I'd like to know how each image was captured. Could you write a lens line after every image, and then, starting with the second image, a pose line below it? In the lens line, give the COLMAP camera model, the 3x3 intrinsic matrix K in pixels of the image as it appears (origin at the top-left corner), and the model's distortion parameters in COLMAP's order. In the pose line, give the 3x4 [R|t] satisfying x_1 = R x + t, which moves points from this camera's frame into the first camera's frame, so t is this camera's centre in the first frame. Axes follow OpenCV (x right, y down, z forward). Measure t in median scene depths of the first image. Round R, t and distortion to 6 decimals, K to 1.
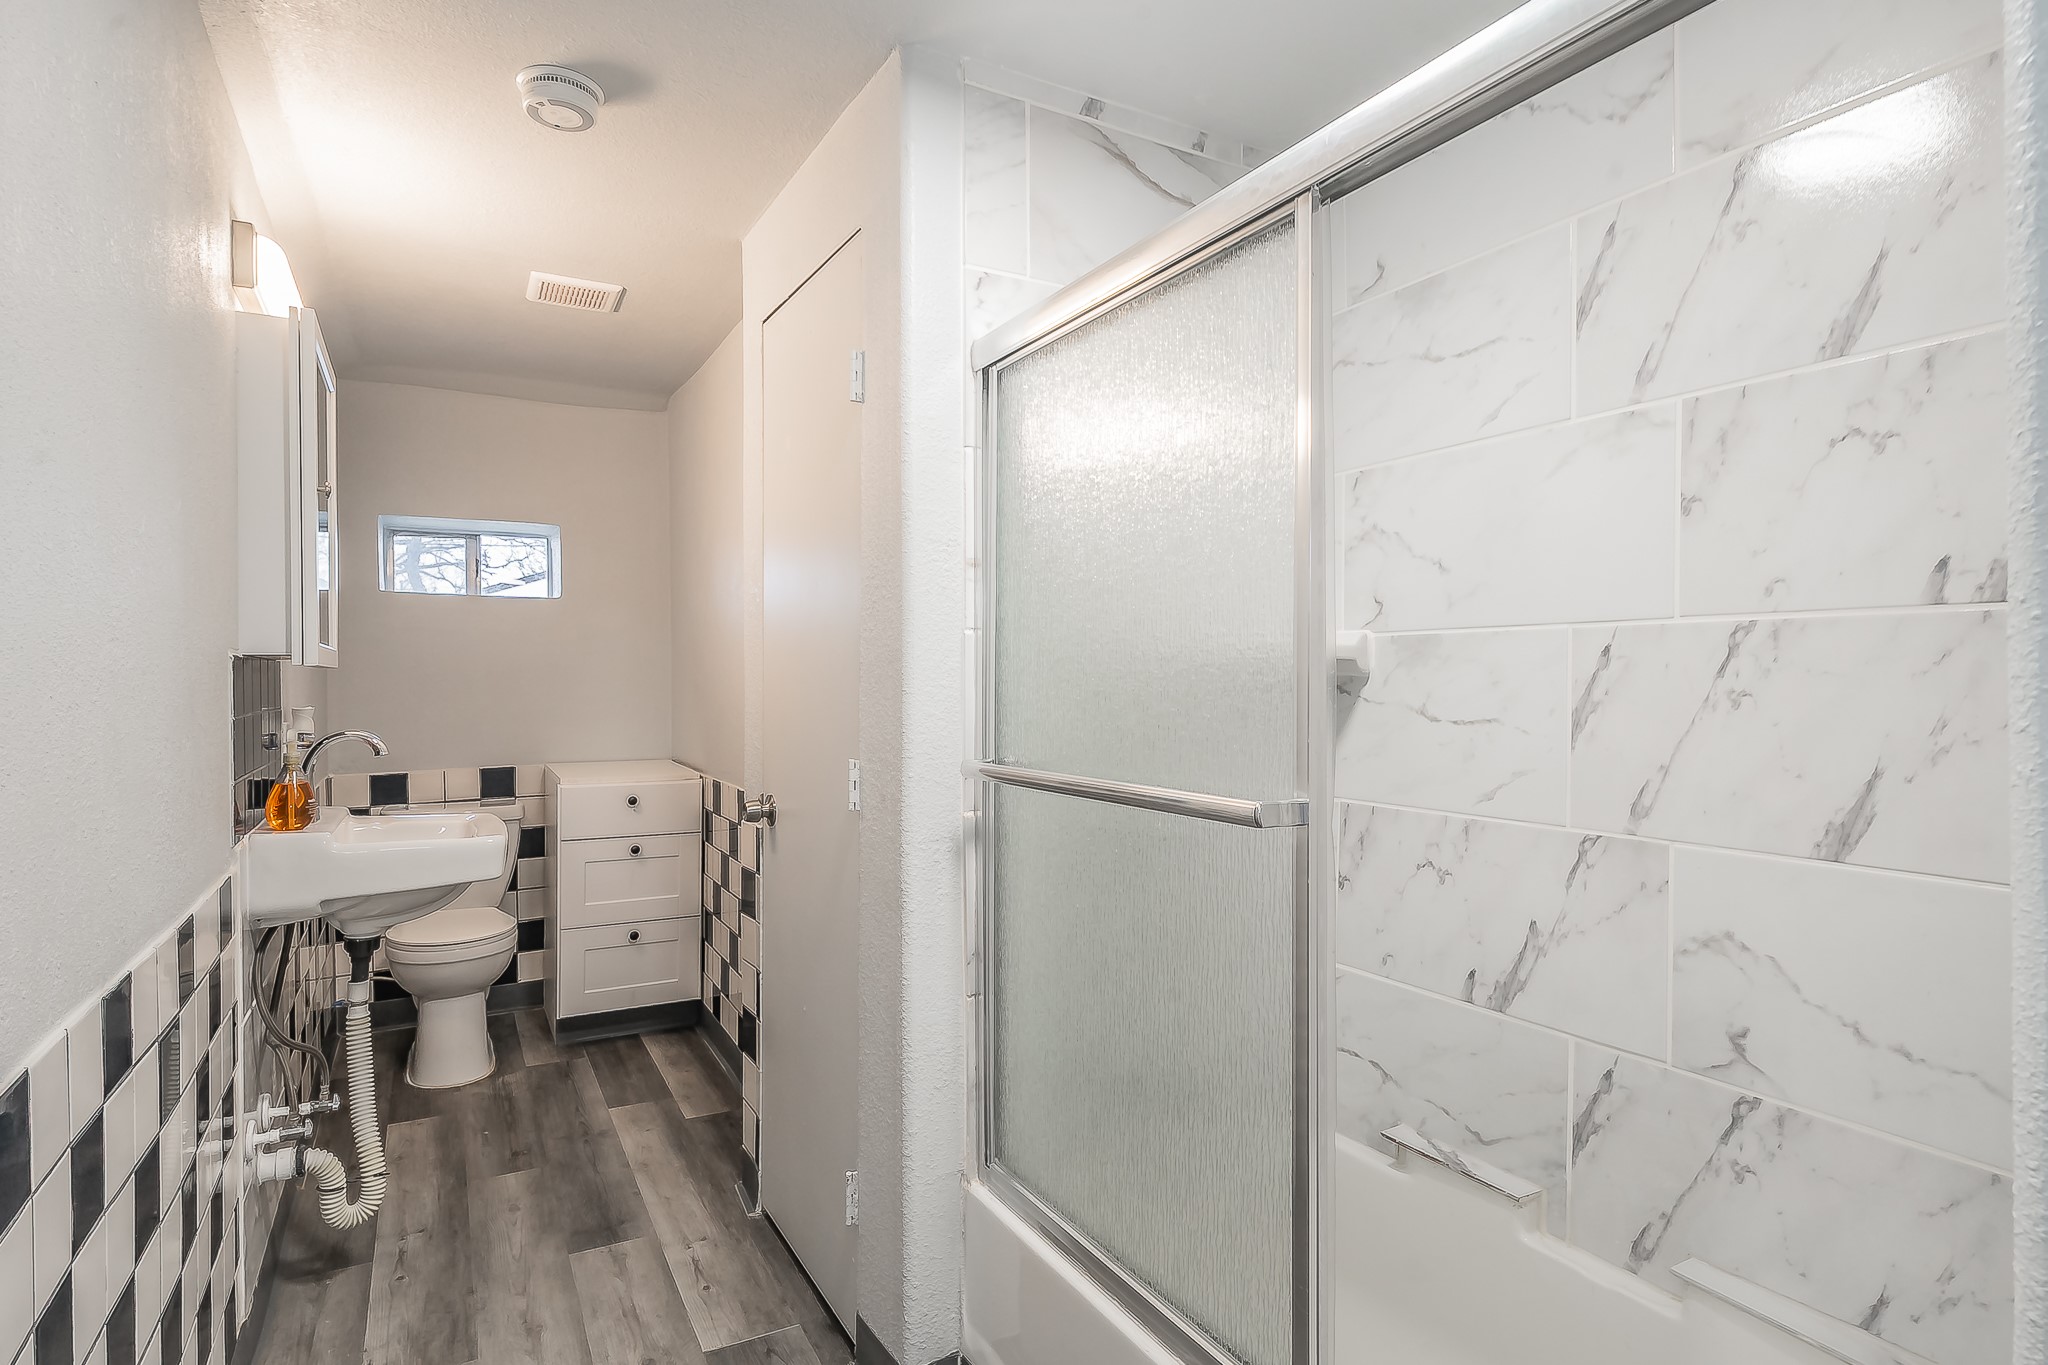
lens RADIAL K [[1051.4, 0, 1024.0], [0, 1051.4, 682.5], [0, 0, 1]] dist [0.000975, 0.000262]
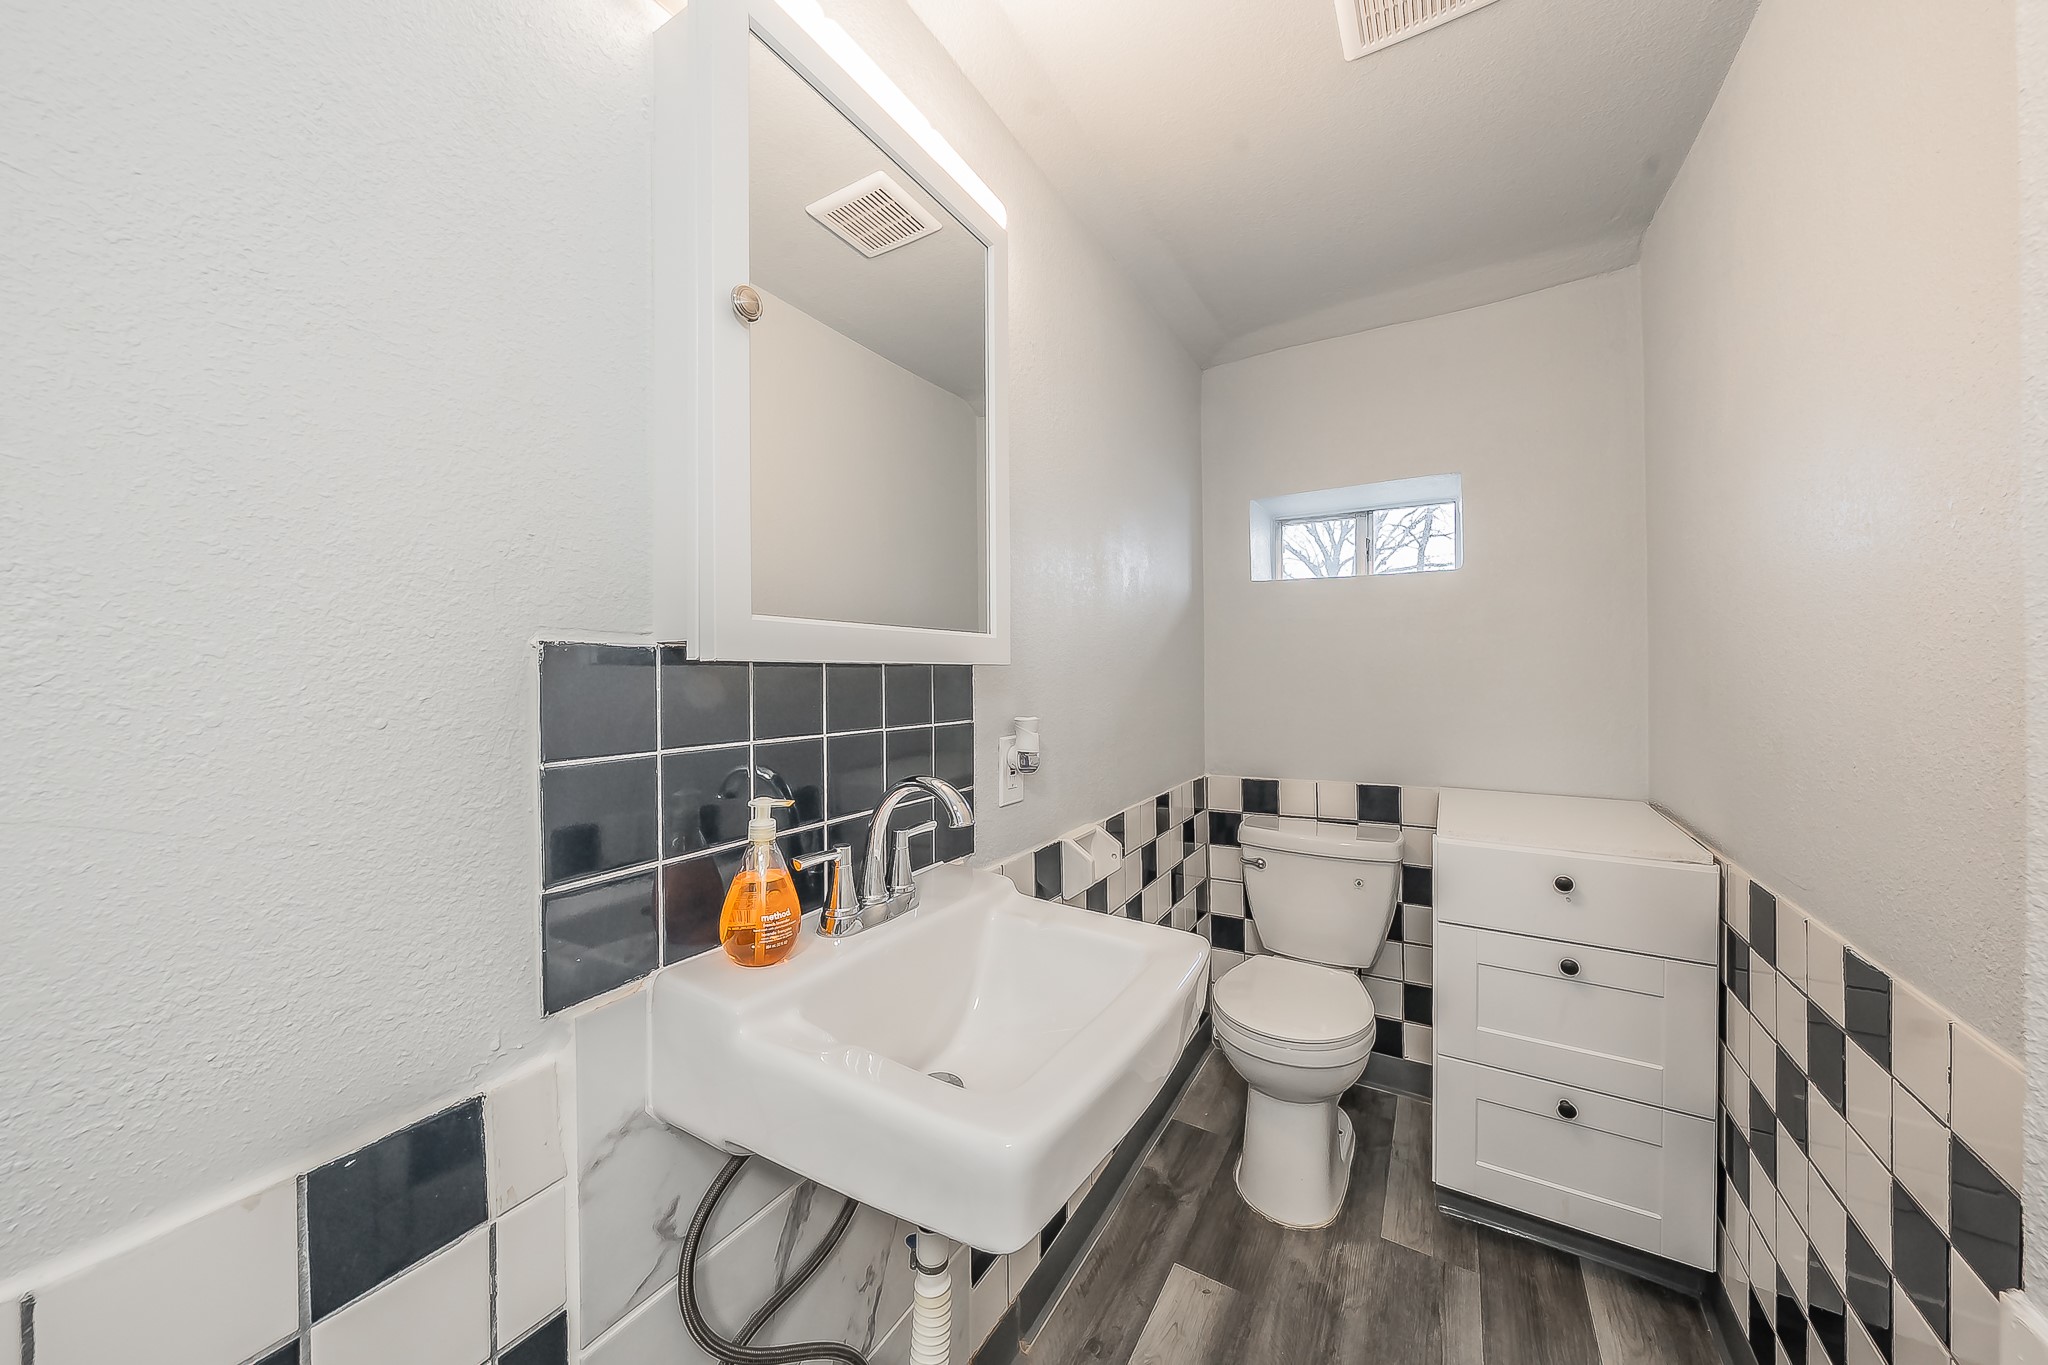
lens RADIAL K [[716.2, 0, 1018.3], [0, 716.2, 676.8], [0, 0, 1]] dist [0.002301, 0.000144]
pose [[0.497527, 0.003784, -0.867440, -0.215836], [0.000243, 0.999990, 0.004502, -0.007810], [0.867448, -0.002450, 0.497521, 0.657967]]
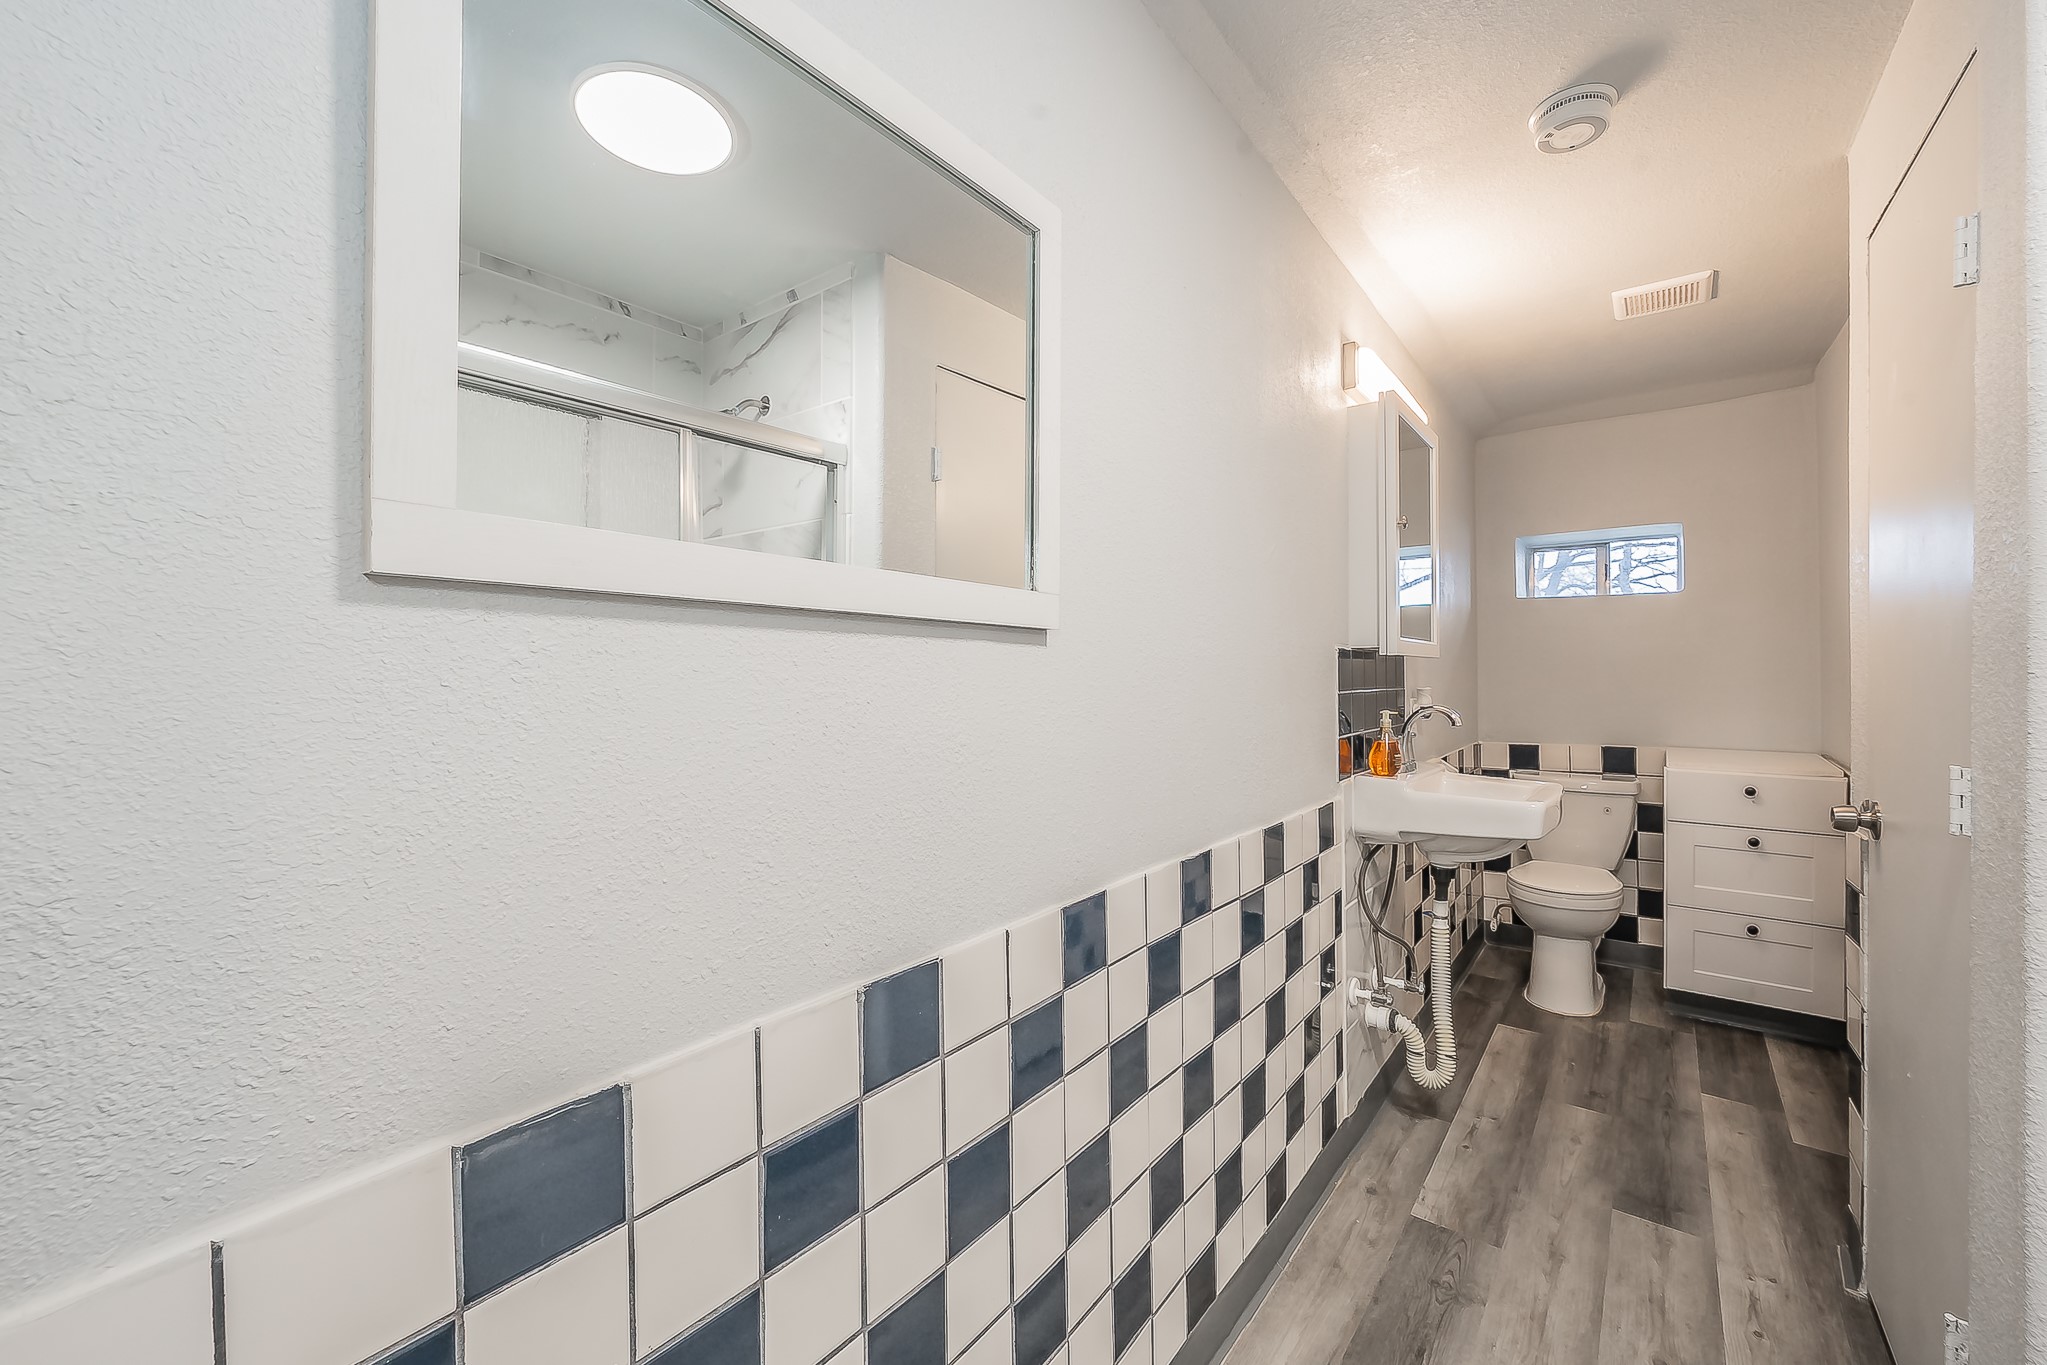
lens RADIAL K [[824.0, 0, 1051.7], [0, 824.0, 674.8], [0, 0, 1]] dist [-0.001446, 0.000554]
pose [[0.416811, 0.002896, -0.908989, 0.064710], [-0.003515, 0.999993, 0.001575, 0.006078], [0.908987, 0.002538, 0.416818, 0.110419]]
